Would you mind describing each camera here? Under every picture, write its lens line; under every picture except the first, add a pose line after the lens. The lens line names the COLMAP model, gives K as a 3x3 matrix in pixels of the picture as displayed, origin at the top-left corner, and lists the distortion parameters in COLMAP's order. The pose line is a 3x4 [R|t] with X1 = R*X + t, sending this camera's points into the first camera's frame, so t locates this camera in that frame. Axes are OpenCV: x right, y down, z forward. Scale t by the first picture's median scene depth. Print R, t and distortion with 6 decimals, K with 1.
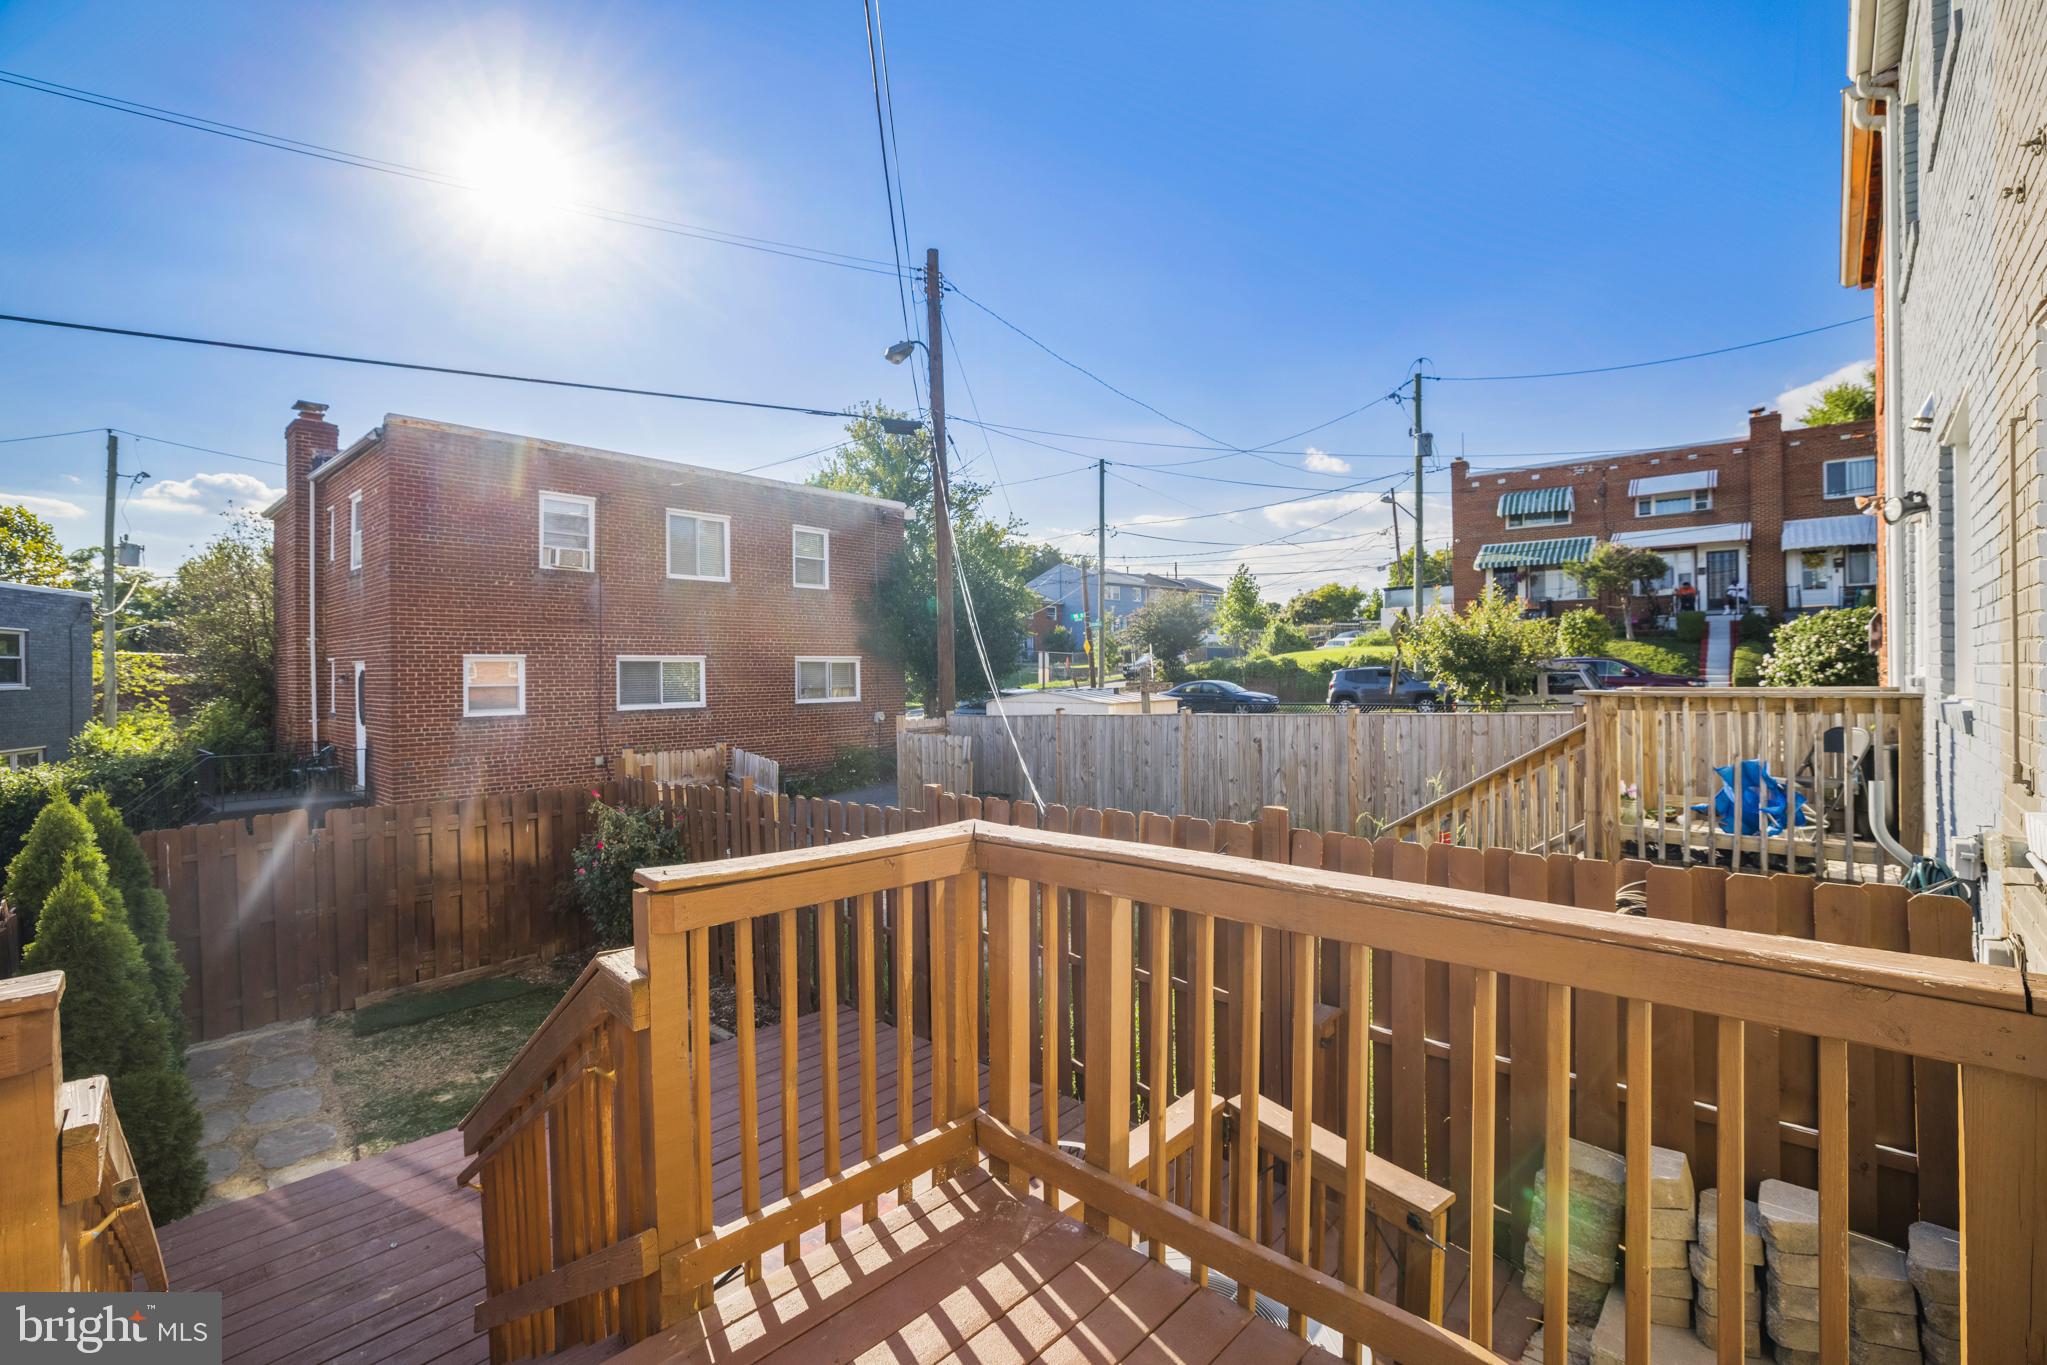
lens RADIAL K [[883.5, 0, 1016.1], [0, 883.5, 676.1], [0, 0, 1]] dist [-0.041391, 0.016255]
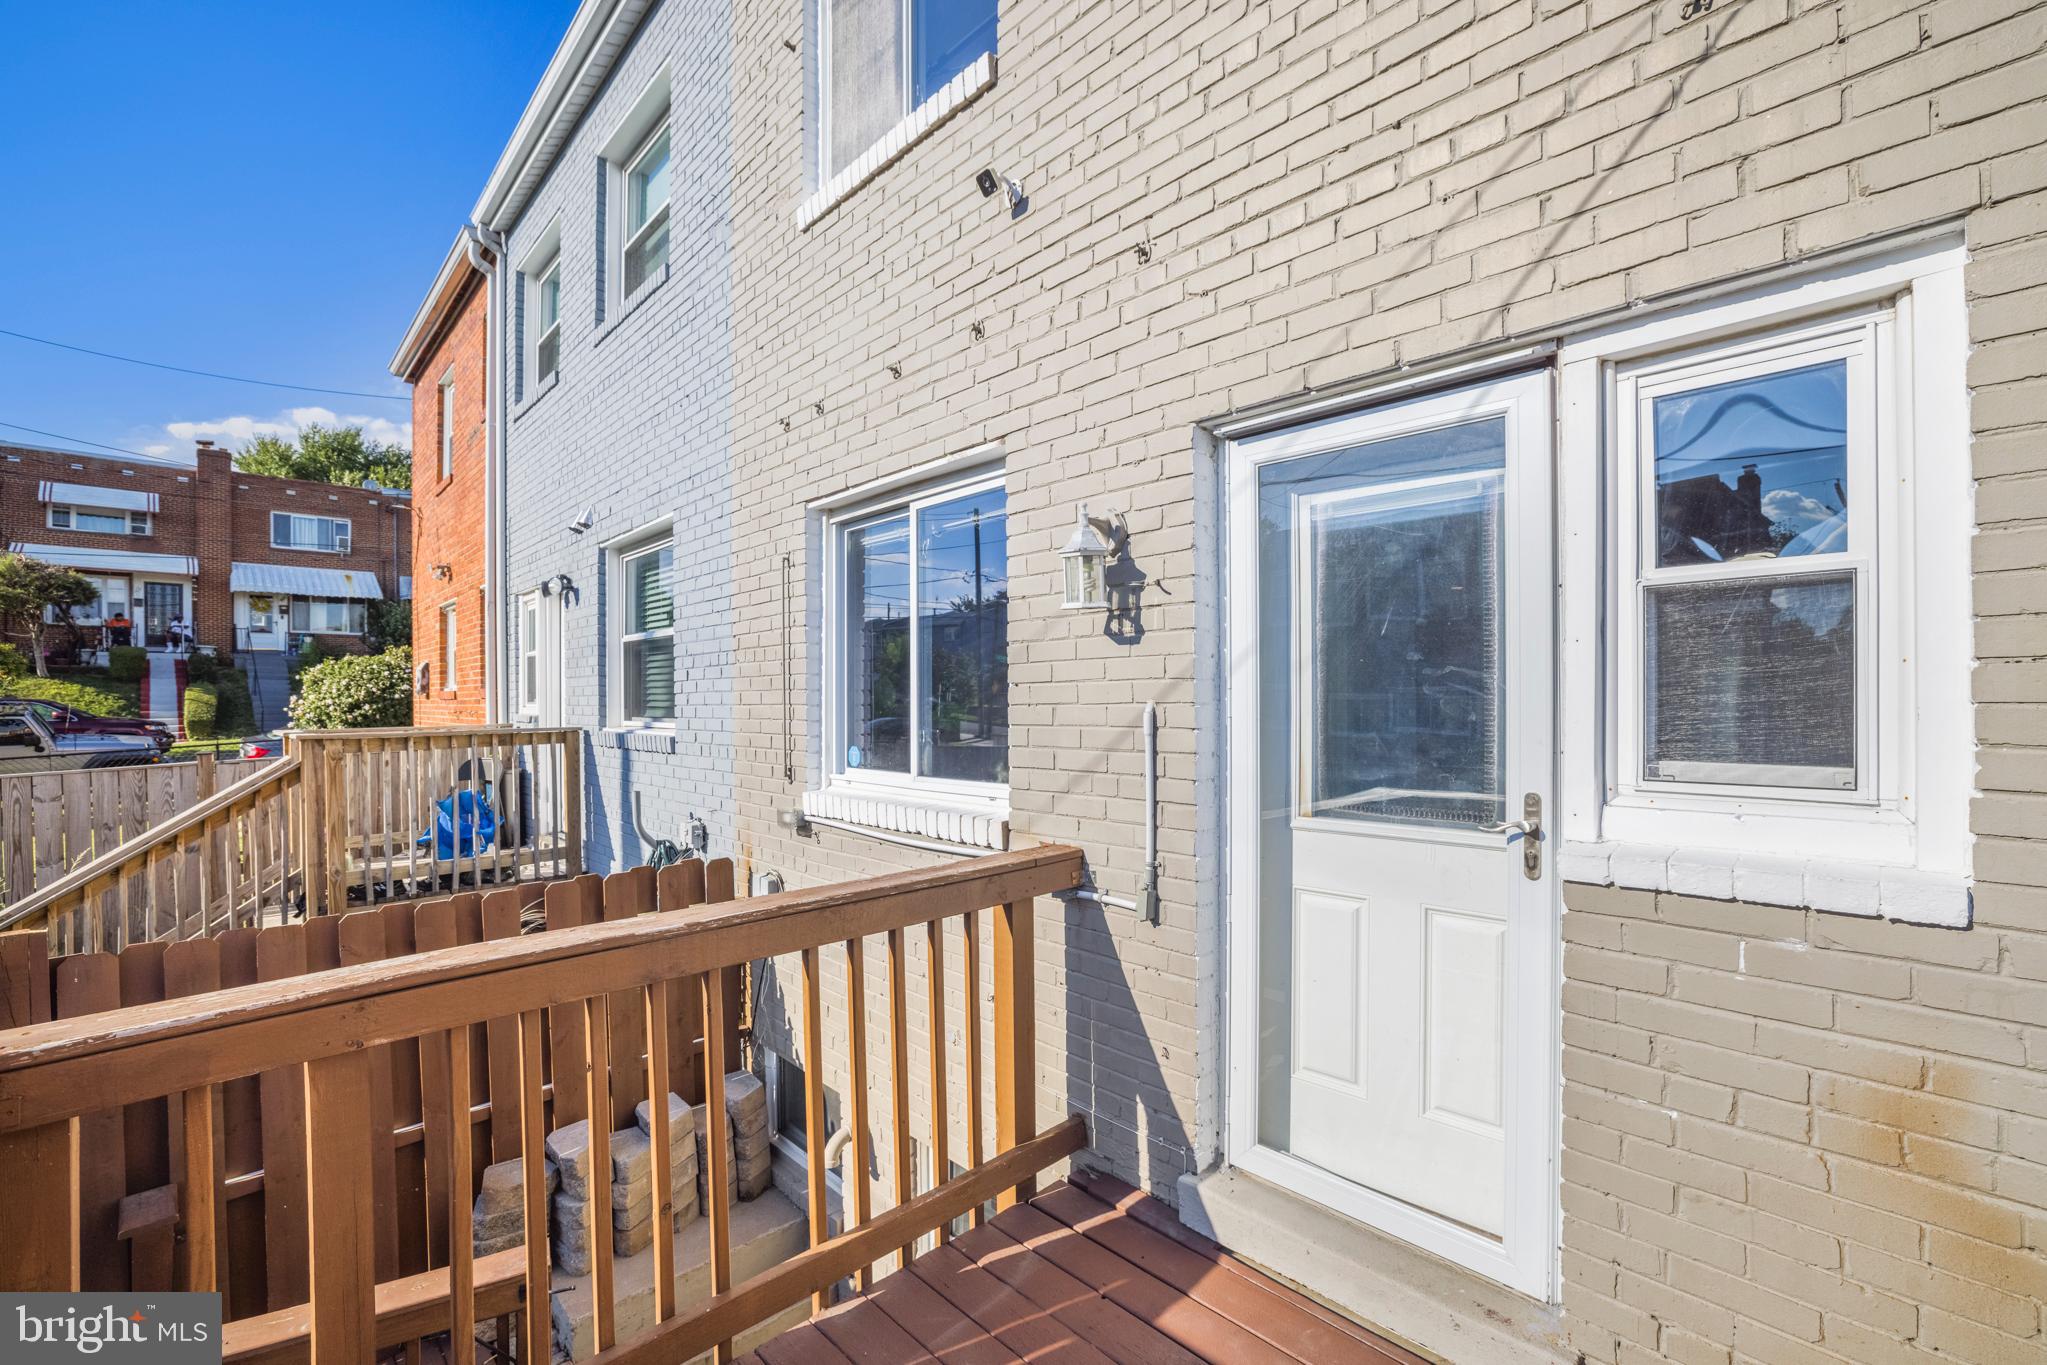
lens RADIAL K [[865.5, 0, 1016.8], [0, 865.5, 701.4], [0, 0, 1]] dist [-0.001349, -0.000152]
pose [[0.066609, 0.002429, 0.997776, -0.095824], [0.016554, 0.999857, -0.003539, -0.001490], [-0.997642, 0.016753, 0.066559, 0.084577]]
